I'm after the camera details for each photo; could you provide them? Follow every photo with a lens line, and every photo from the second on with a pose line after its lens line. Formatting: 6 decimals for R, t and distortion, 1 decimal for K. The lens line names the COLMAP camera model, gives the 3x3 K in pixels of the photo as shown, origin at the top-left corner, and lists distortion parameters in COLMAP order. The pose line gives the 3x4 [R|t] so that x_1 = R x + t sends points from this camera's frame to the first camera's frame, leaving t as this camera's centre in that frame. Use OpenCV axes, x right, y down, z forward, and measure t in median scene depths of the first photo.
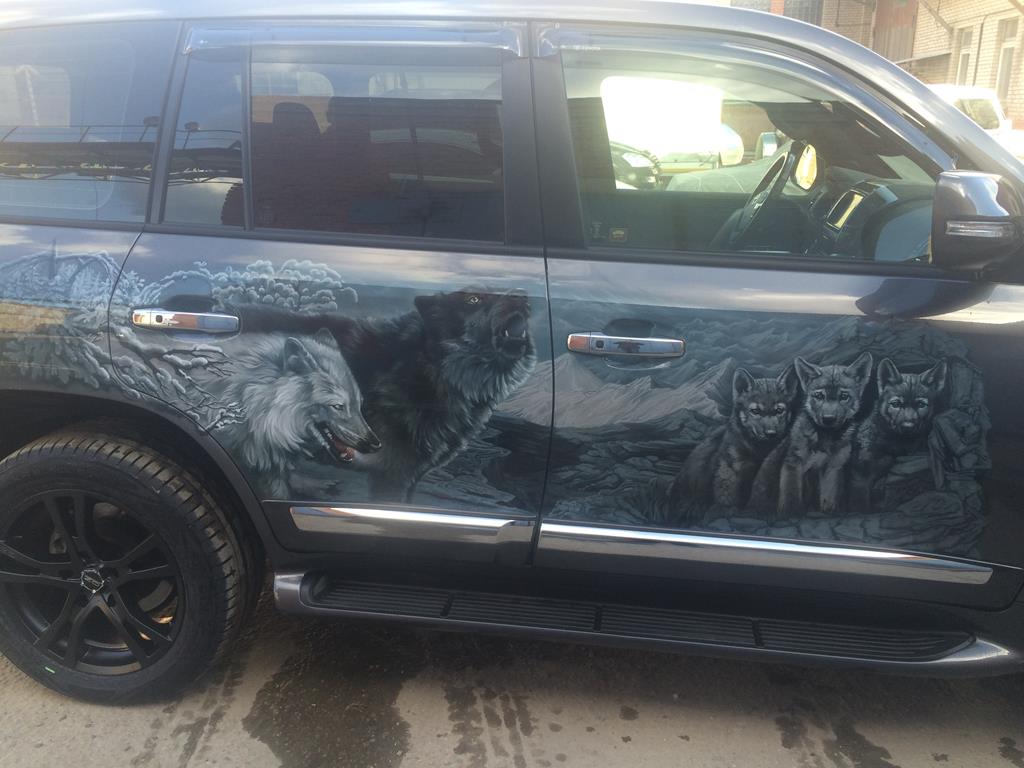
lens RADIAL K [[883.2, 0, 512.0], [0, 883.2, 384.0], [0, 0, 1]] dist [0.082424, -0.116216]
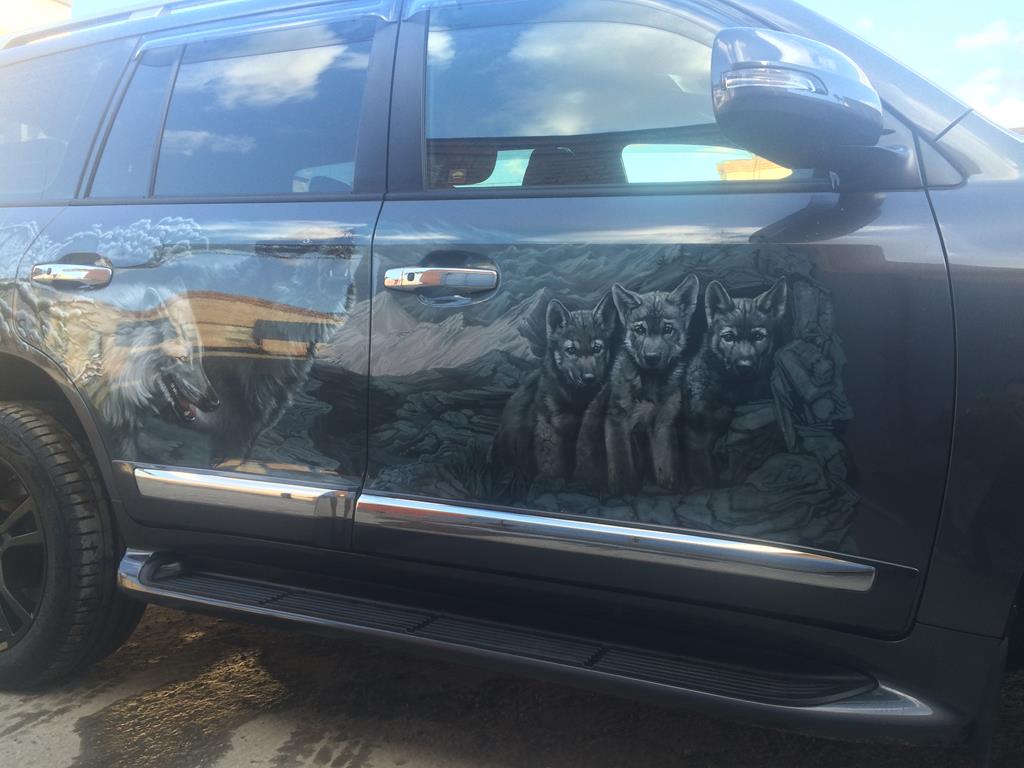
lens RADIAL K [[883.2, 0, 512.0], [0, 883.2, 384.0], [0, 0, 1]] dist [0.082424, -0.116216]
pose [[0.959014, 0.032208, -0.281524, 0.432488], [-0.103293, 0.964893, -0.241478, 0.255362], [0.263863, 0.260660, 0.928673, 0.199166]]
